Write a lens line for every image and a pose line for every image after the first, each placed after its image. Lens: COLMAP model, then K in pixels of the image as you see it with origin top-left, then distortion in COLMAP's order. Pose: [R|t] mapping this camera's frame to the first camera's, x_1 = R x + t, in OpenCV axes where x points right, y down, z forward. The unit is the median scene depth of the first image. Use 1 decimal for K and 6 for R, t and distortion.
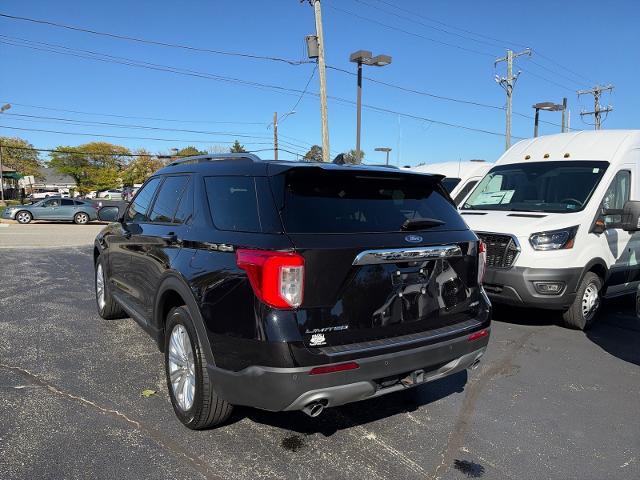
lens RADIAL K [[463.4, 0, 320.0], [0, 463.4, 240.0], [0, 0, 1]] dist [-0.011443, -0.006151]
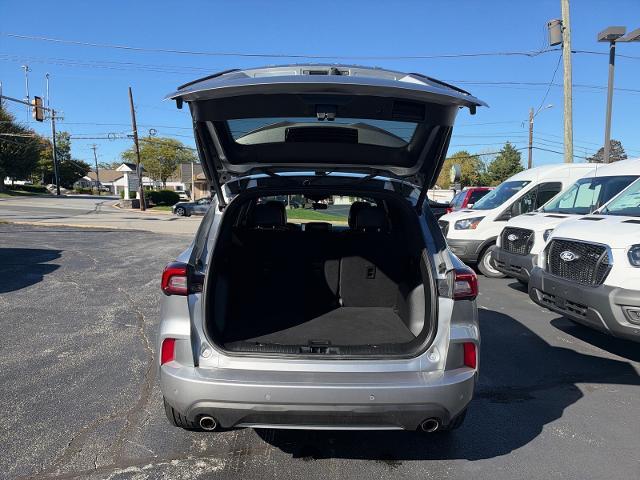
lens RADIAL K [[460.4, 0, 312.4], [0, 460.4, 238.3], [0, 0, 1]] dist [-0.015552, -0.004981]
pose [[0.828619, 0.046275, -0.557897, 0.142945], [-0.052457, 0.998611, 0.004918, -0.000017], [0.557350, 0.025190, 0.829896, 0.020289]]
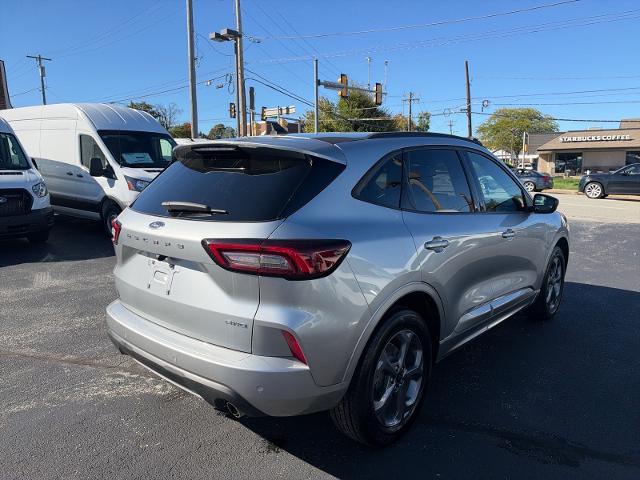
lens RADIAL K [[458.2, 0, 324.2], [0, 458.2, 238.8], [0, 0, 1]] dist [0.004503, -0.033835]
pose [[0.246455, 0.128444, -0.960605, 0.217143], [-0.080441, 0.990470, 0.111799, -0.006149], [0.965810, 0.049719, 0.254439, 0.148116]]
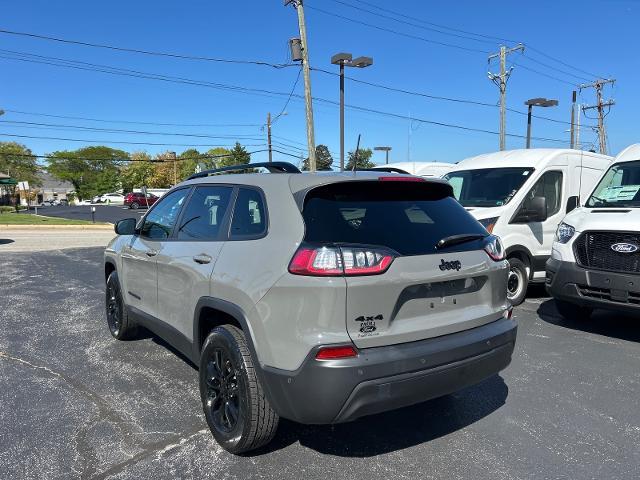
lens RADIAL K [[481.9, 0, 317.4], [0, 481.9, 233.4], [0, 0, 1]] dist [0.002290, 0.002837]
pose [[0.999597, -0.015057, -0.024057, 0.067135], [0.014553, 0.999674, -0.020998, 0.008605], [0.024365, 0.020640, 0.999490, -0.060882]]
